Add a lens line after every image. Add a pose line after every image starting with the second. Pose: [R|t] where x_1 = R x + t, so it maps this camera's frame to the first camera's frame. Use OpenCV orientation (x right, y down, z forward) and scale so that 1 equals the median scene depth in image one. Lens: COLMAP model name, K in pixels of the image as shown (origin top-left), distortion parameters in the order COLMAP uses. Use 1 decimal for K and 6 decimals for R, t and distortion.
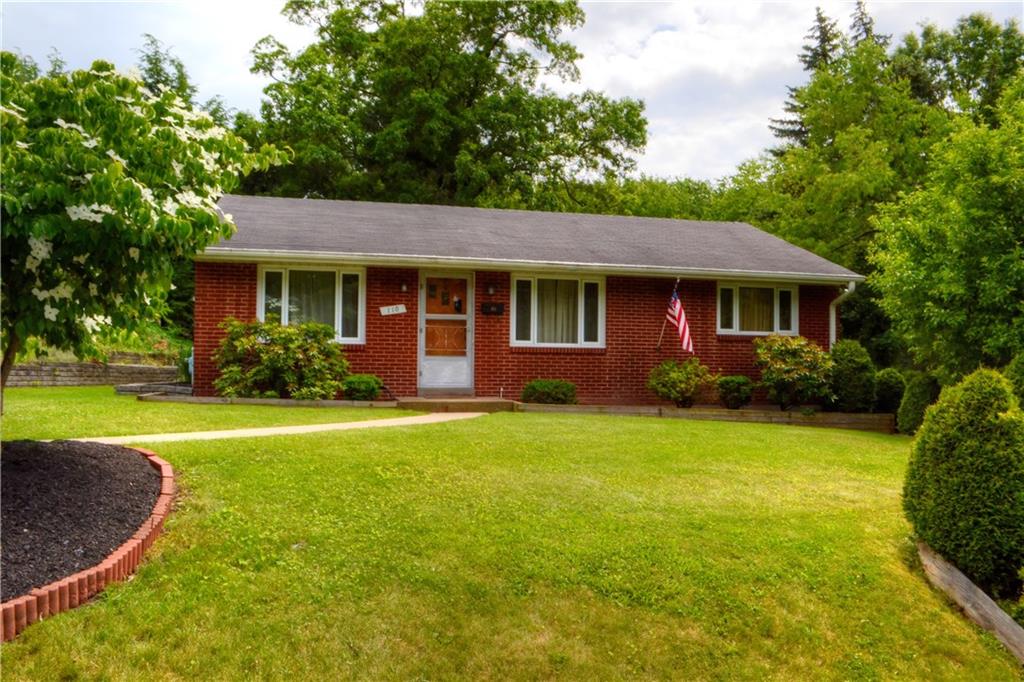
lens RADIAL K [[814.1, 0, 527.4], [0, 814.1, 342.1], [0, 0, 1]] dist [-0.081021, 0.013903]
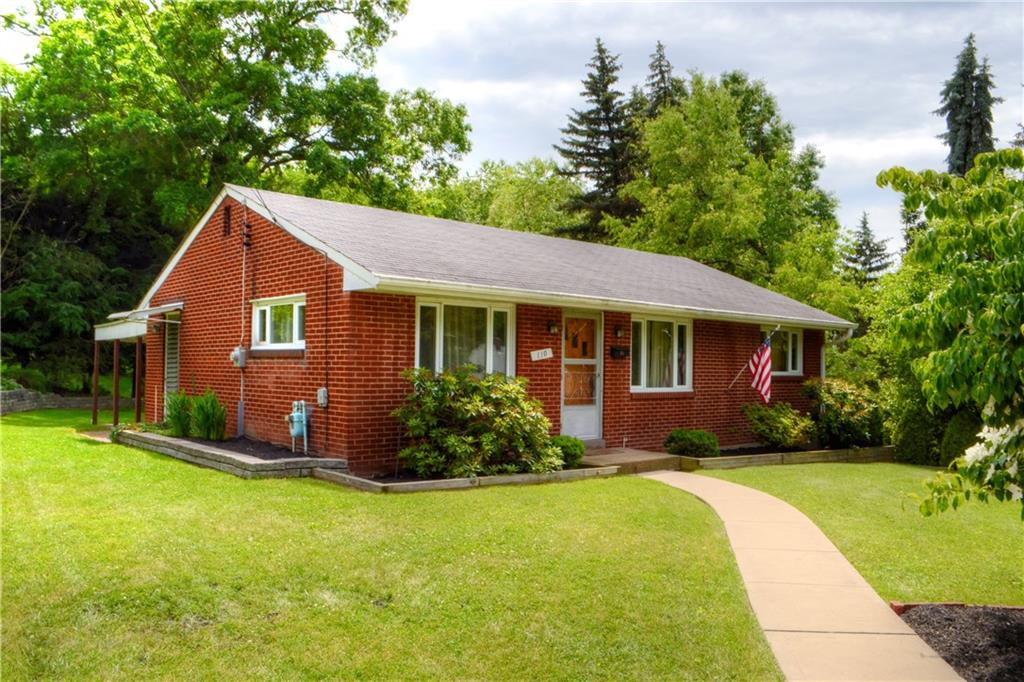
lens RADIAL K [[814.1, 0, 527.4], [0, 814.1, 342.1], [0, 0, 1]] dist [-0.081021, 0.013903]
pose [[0.885260, 0.020657, 0.464638, -0.553819], [-0.027266, 0.999600, 0.007509, -0.056064], [-0.464297, -0.019316, 0.885469, 0.223749]]
